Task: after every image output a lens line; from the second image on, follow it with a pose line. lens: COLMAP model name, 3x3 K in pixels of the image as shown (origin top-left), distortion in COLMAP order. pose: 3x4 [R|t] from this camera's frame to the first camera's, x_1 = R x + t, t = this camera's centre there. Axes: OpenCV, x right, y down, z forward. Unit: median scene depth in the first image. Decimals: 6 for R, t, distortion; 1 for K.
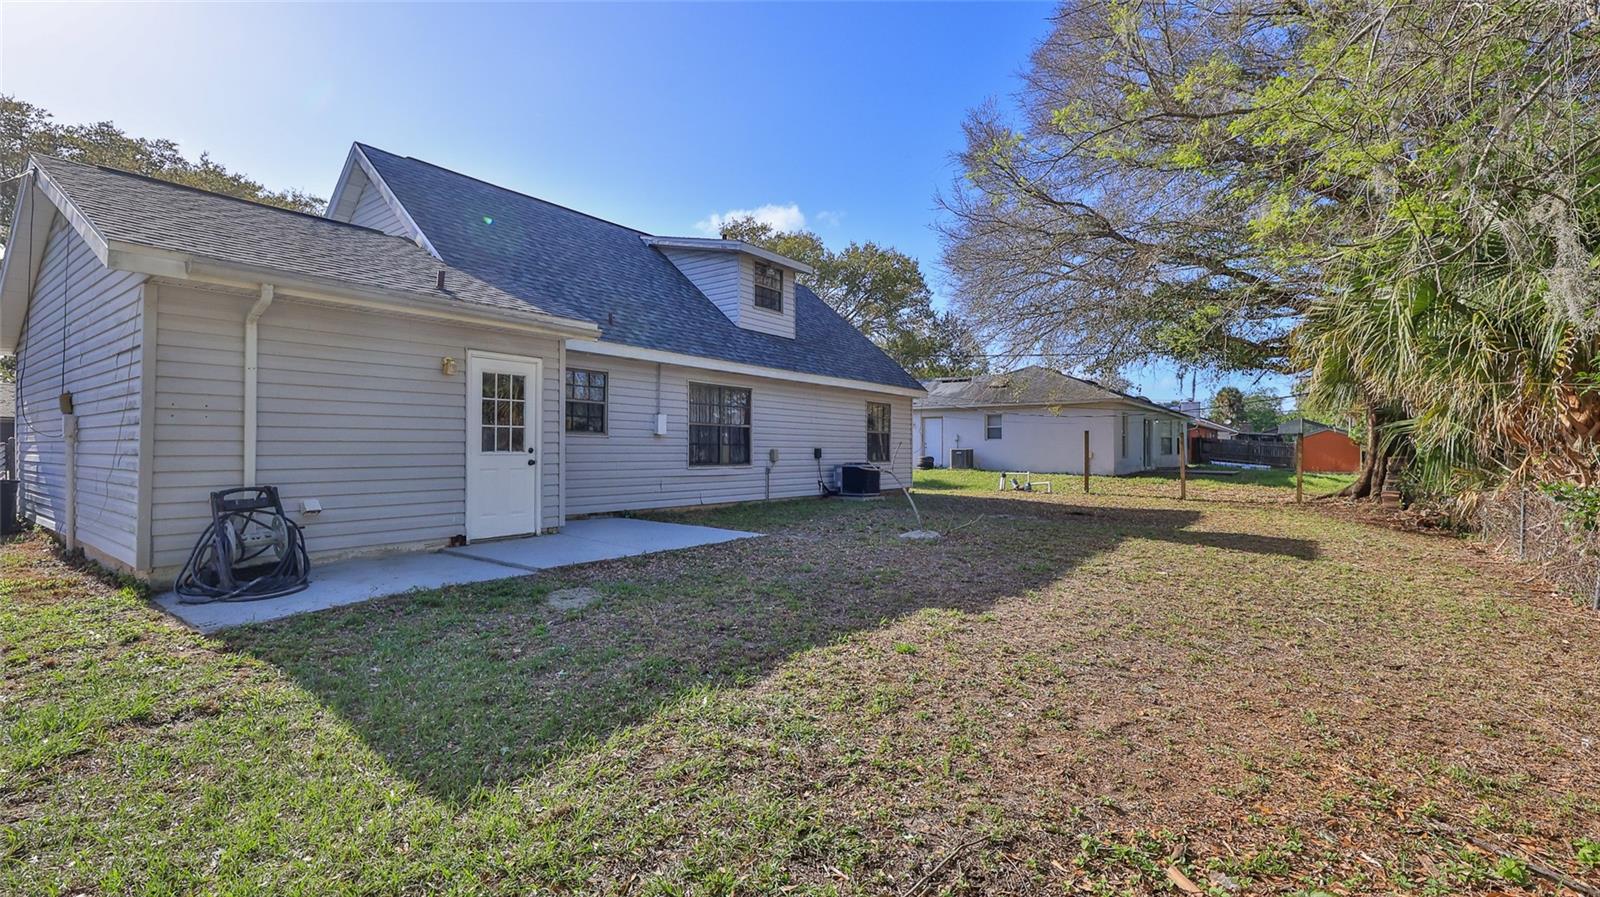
lens RADIAL K [[706.7, 0, 794.5], [0, 706.7, 447.0], [0, 0, 1]] dist [-0.001036, -0.000103]
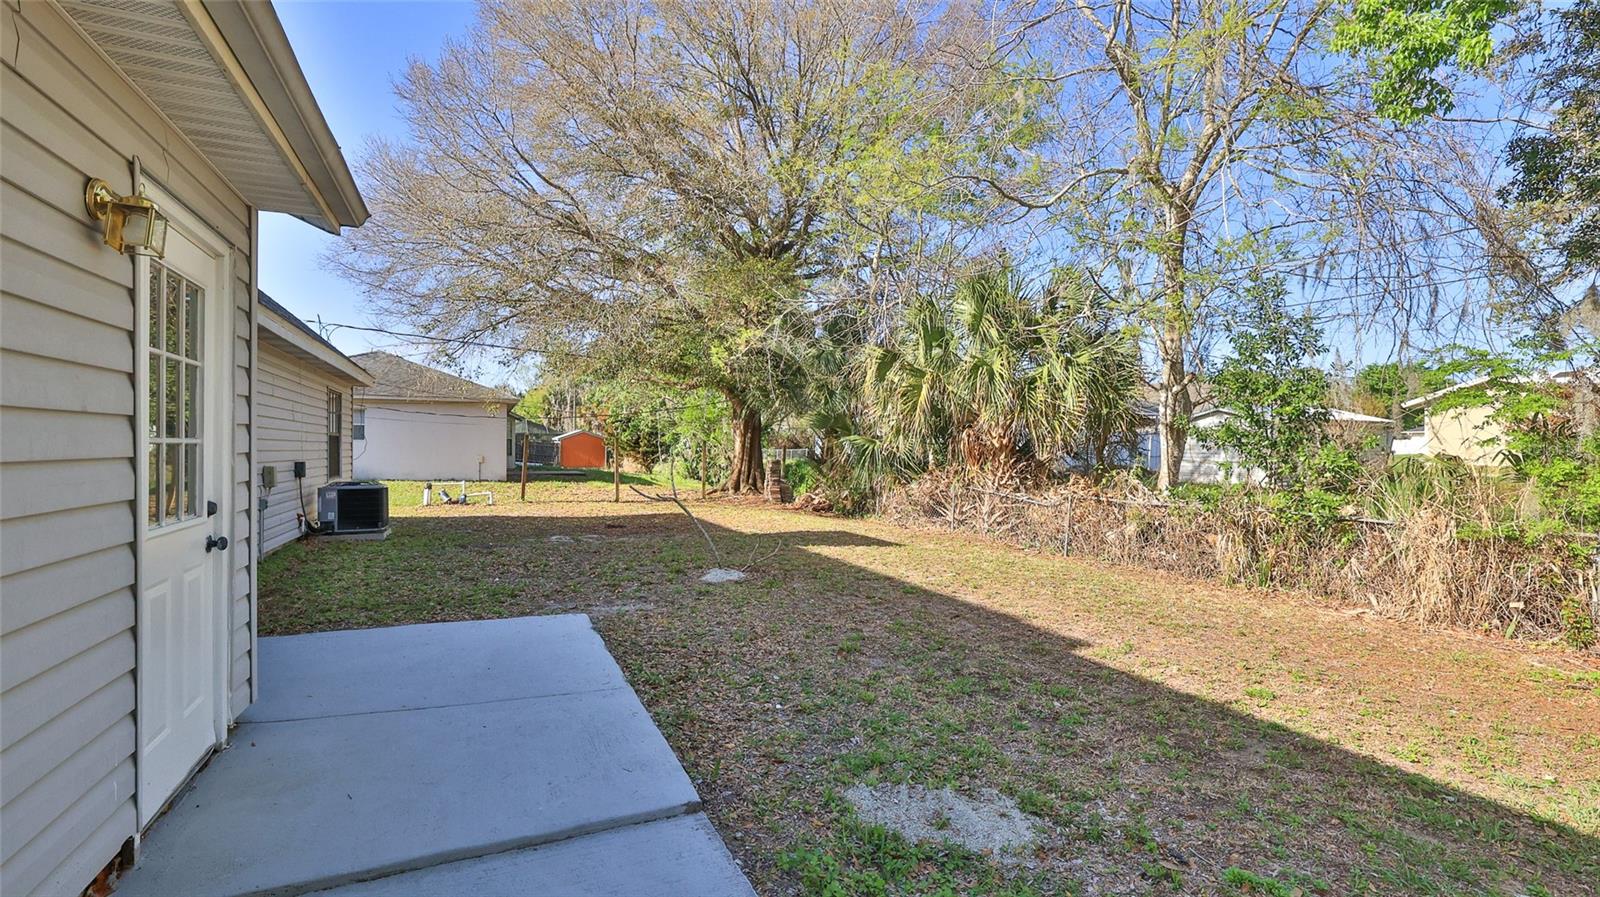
lens RADIAL K [[706.7, 0, 794.5], [0, 706.7, 447.0], [0, 0, 1]] dist [-0.001036, -0.000103]
pose [[0.494123, 0.002052, 0.869389, -0.287333], [-0.007061, 0.999974, 0.001653, -0.014510], [-0.869363, -0.006955, 0.494125, 0.324272]]
